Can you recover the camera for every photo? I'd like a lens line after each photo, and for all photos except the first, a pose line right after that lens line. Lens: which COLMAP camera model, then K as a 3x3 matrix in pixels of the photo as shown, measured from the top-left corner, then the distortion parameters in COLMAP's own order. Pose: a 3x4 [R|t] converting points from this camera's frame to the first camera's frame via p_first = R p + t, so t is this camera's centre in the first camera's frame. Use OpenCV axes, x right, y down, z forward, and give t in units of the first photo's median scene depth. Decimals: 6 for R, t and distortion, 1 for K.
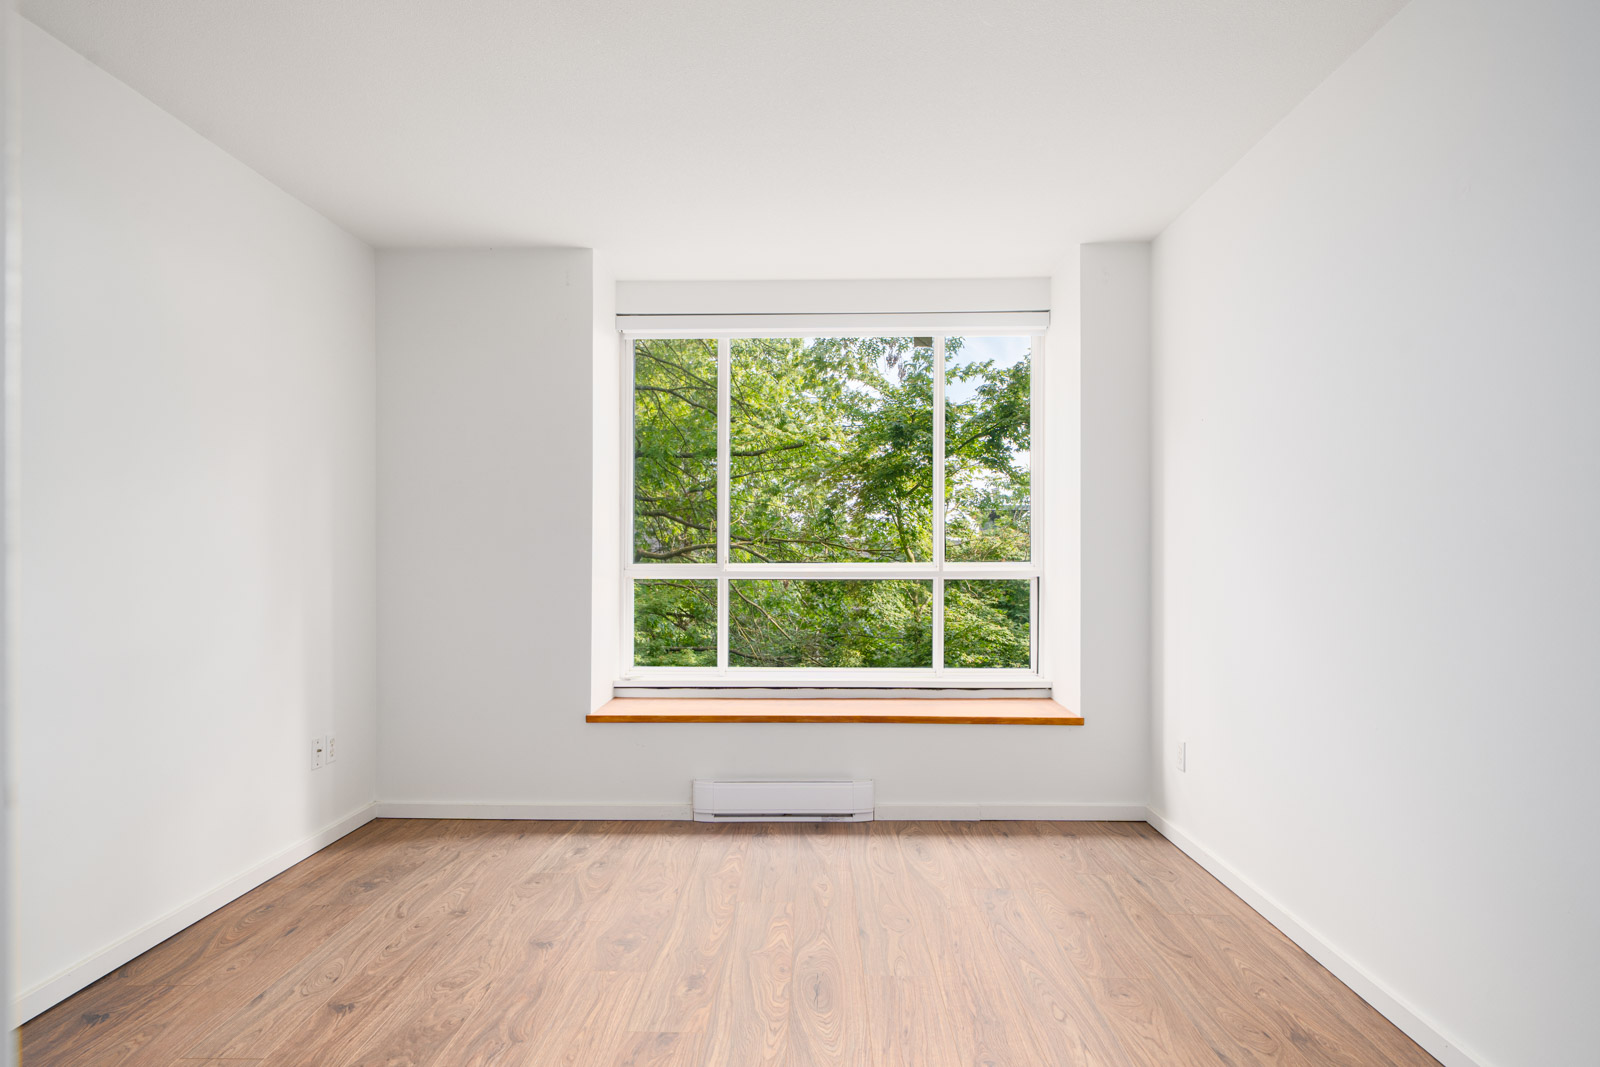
lens RADIAL K [[872.1, 0, 799.4], [0, 872.1, 535.3], [0, 0, 1]] dist [0.007901, 0.001446]
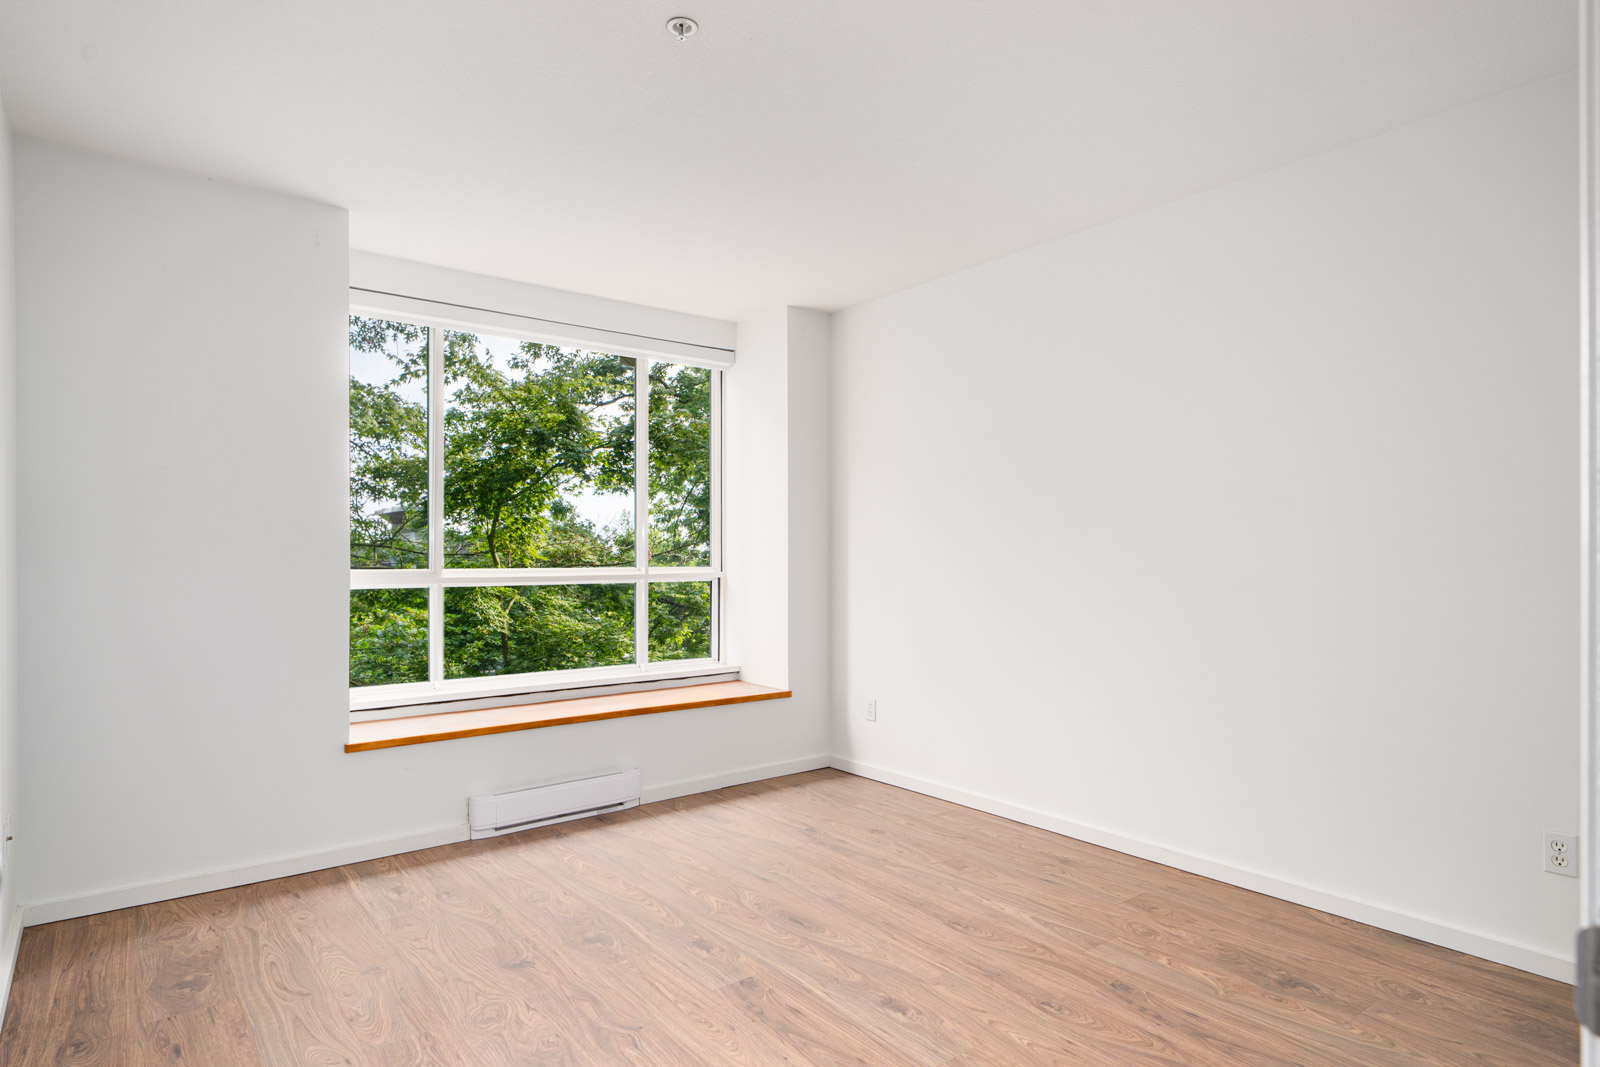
lens RADIAL K [[872.1, 0, 791.7], [0, 872.1, 540.6], [0, 0, 1]] dist [0.007901, 0.001446]
pose [[0.778946, 0.008929, 0.627027, -0.451338], [-0.011628, 0.999932, 0.000206, -0.003777], [-0.626983, -0.007452, 0.778997, 0.040793]]
